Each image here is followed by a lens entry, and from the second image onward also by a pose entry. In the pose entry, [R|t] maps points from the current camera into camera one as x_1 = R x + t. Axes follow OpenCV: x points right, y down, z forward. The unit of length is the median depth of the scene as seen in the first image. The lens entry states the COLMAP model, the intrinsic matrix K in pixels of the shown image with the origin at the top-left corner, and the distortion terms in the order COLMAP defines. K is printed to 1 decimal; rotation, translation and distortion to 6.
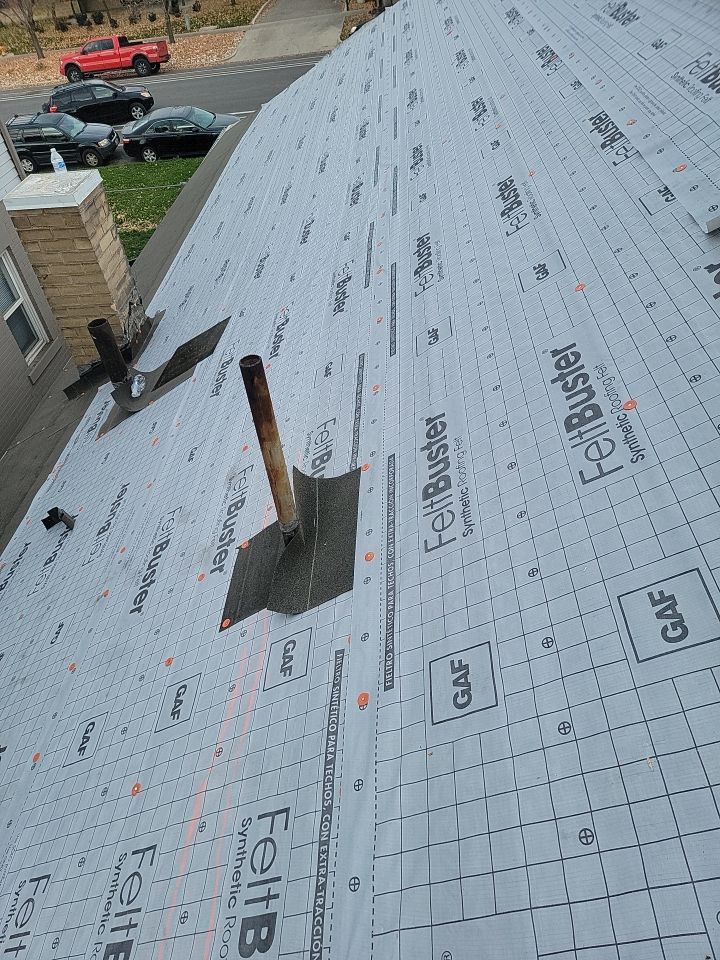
lens RADIAL K [[656.0, 0, 335.2], [0, 656.0, 482.4], [0, 0, 1]] dist [0.097875, -0.086127]
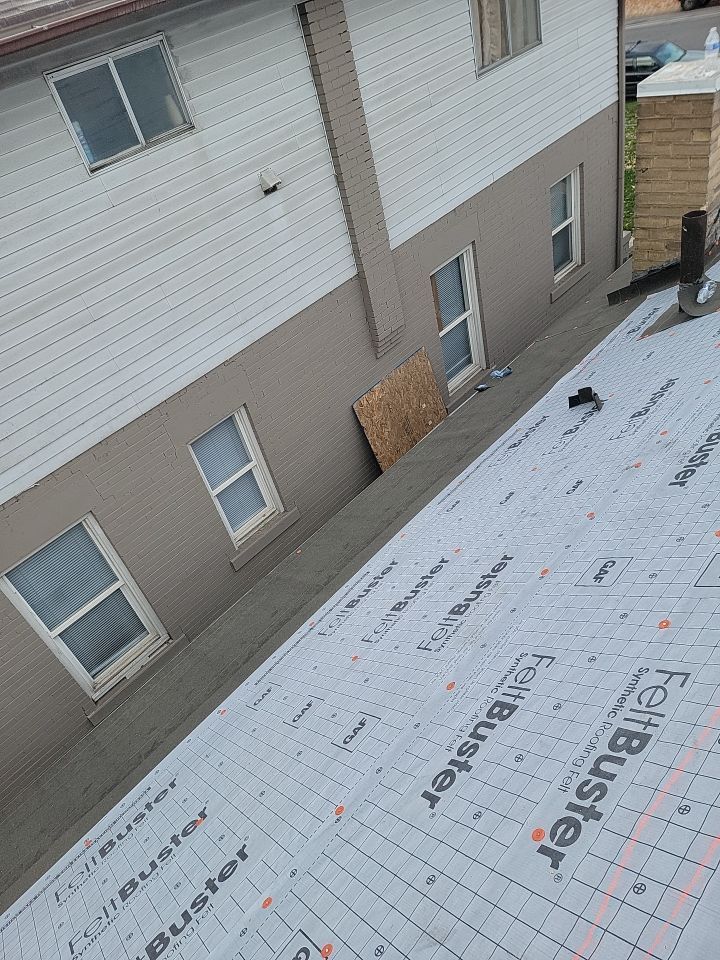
lens RADIAL K [[655.3, 0, 341.7], [0, 655.3, 481.3], [0, 0, 1]] dist [0.066655, -0.059062]
pose [[0.755859, 0.340100, -0.559472, -0.072592], [-0.298267, 0.939549, 0.168181, 0.095280], [0.582850, 0.039751, 0.811607, -0.034448]]
